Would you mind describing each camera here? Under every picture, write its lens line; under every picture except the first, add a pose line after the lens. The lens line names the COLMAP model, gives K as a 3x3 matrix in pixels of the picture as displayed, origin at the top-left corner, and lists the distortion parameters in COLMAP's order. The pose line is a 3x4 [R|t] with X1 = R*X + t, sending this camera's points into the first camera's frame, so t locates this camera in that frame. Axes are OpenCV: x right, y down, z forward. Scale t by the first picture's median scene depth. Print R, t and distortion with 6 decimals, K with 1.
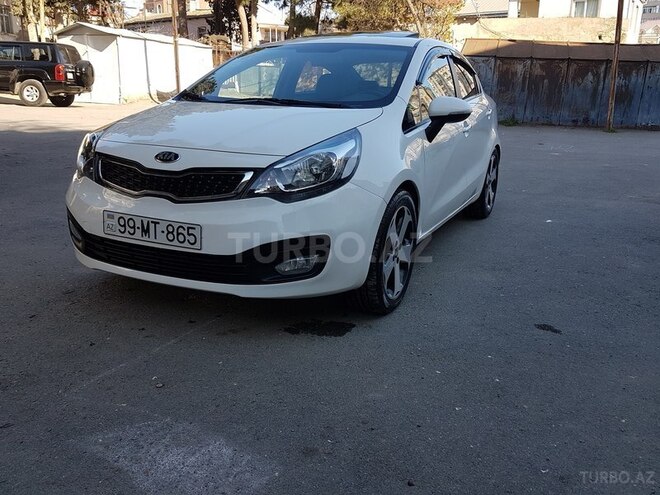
lens RADIAL K [[584.2, 0, 326.8], [0, 584.2, 237.7], [0, 0, 1]] dist [0.184669, -0.313264]
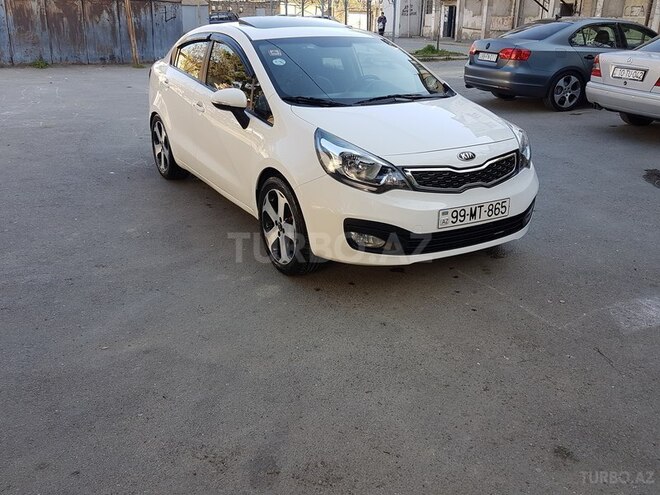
lens RADIAL K [[584.2, 0, 326.8], [0, 584.2, 237.7], [0, 0, 1]] dist [0.184669, -0.313264]
pose [[0.568256, -0.301682, 0.765554, -1.464840], [0.204786, 0.952944, 0.223518, -0.312798], [-0.796962, 0.029760, 0.603296, 0.466603]]
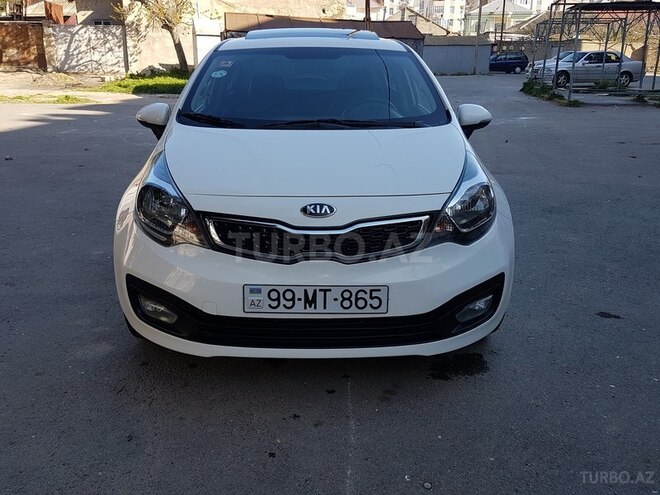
lens RADIAL K [[588.4, 0, 317.1], [0, 588.4, 219.6], [0, 0, 1]] dist [0.203028, -0.321326]
pose [[0.896168, -0.134491, 0.422842, -0.622966], [0.124404, 0.990894, 0.051507, -0.164995], [-0.425919, 0.006445, 0.904738, 0.233683]]
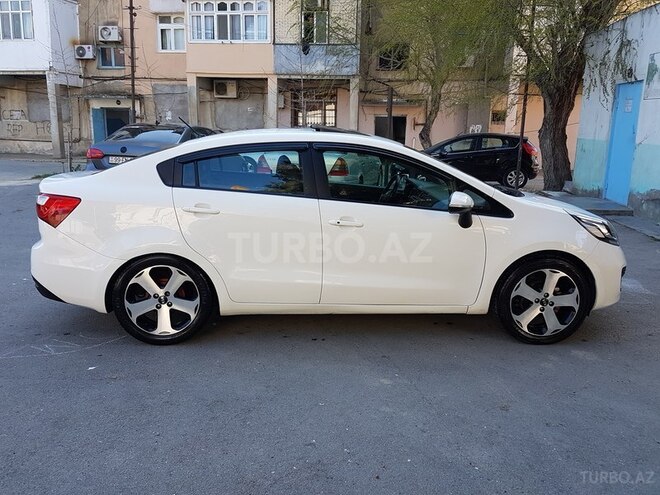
lens RADIAL K [[584.2, 0, 326.8], [0, 584.2, 237.7], [0, 0, 1]] dist [0.184669, -0.313264]
pose [[-0.486461, -0.188402, 0.853147, -1.490257], [0.187923, 0.931056, 0.312760, -0.812177], [-0.853253, 0.312472, -0.417518, 2.494527]]
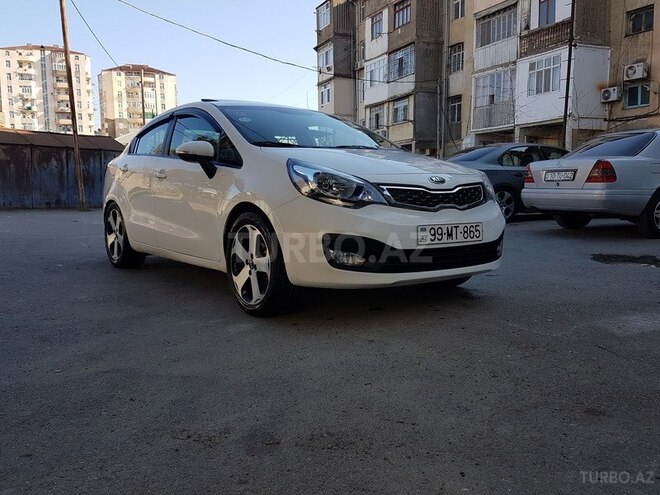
lens RADIAL K [[584.2, 0, 326.8], [0, 584.2, 237.7], [0, 0, 1]] dist [0.184669, -0.313264]
pose [[0.481449, -0.101196, 0.870612, -1.519300], [0.234408, 0.971996, -0.016648, -0.045925], [-0.844547, 0.212094, 0.491688, 0.586290]]
